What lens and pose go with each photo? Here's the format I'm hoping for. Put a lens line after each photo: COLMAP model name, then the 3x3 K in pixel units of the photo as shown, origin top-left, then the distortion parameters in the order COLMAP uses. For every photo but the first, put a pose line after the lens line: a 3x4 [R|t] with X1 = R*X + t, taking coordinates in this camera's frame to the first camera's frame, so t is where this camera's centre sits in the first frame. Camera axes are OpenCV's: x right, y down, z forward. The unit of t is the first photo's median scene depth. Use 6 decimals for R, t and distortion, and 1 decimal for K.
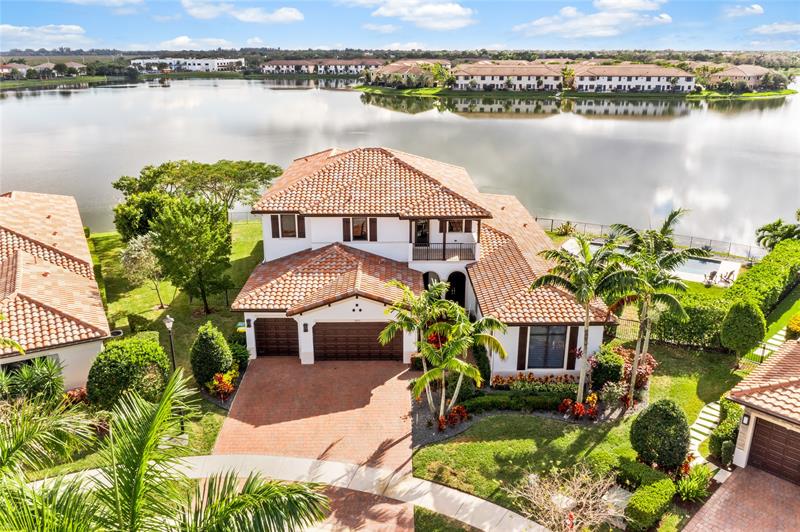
lens RADIAL K [[643.5, 0, 400.0], [0, 643.5, 266.0], [0, 0, 1]] dist [-0.009572, -0.005278]
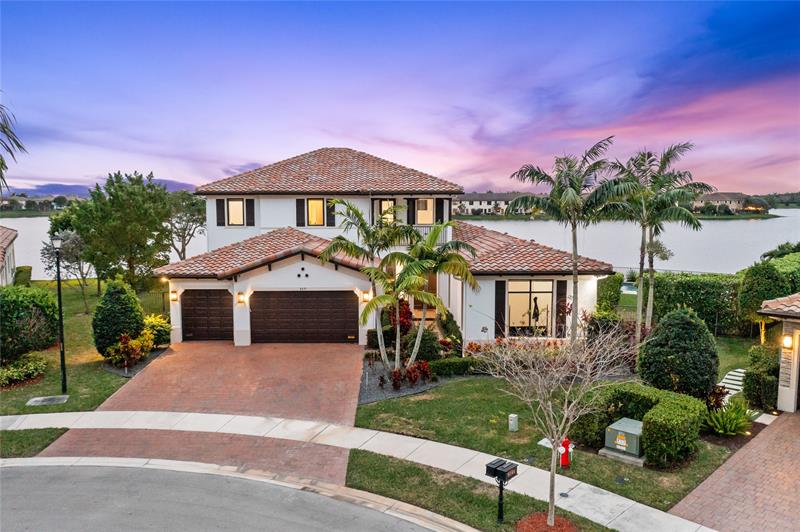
lens RADIAL K [[643.5, 0, 400.0], [0, 643.5, 266.0], [0, 0, 1]] dist [-0.009572, -0.005278]
pose [[0.999969, -0.001380, 0.007807, 0.046350], [0.003093, 0.974619, -0.223850, 0.213311], [-0.007300, 0.223867, 0.974592, 0.156226]]
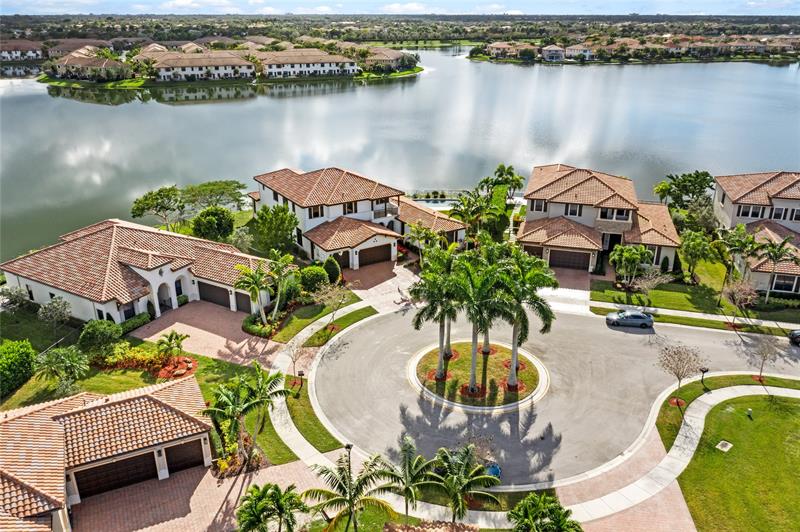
lens RADIAL K [[636.3, 0, 412.2], [0, 636.3, 287.8], [0, 0, 1]] dist [-0.020448, 0.000264]
pose [[0.842278, -0.210925, 0.496063, -0.996958], [0.164511, 0.976945, 0.136068, -0.051996], [-0.513326, -0.032999, 0.857559, -0.933808]]
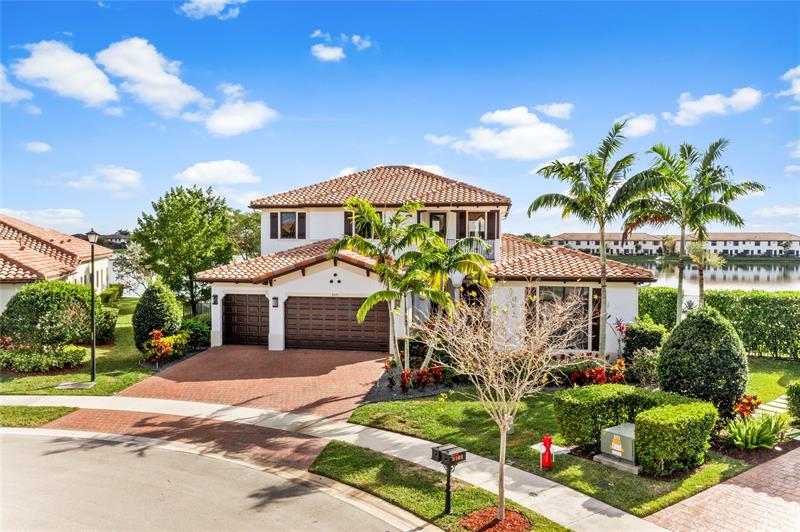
lens RADIAL K [[643.5, 0, 400.0], [0, 643.5, 266.0], [0, 0, 1]] dist [-0.009572, -0.005278]
pose [[0.986237, 0.011320, -0.164952, 0.134817], [-0.058455, 0.957096, -0.283814, 0.246524], [0.154662, 0.289550, 0.944585, 0.187009]]
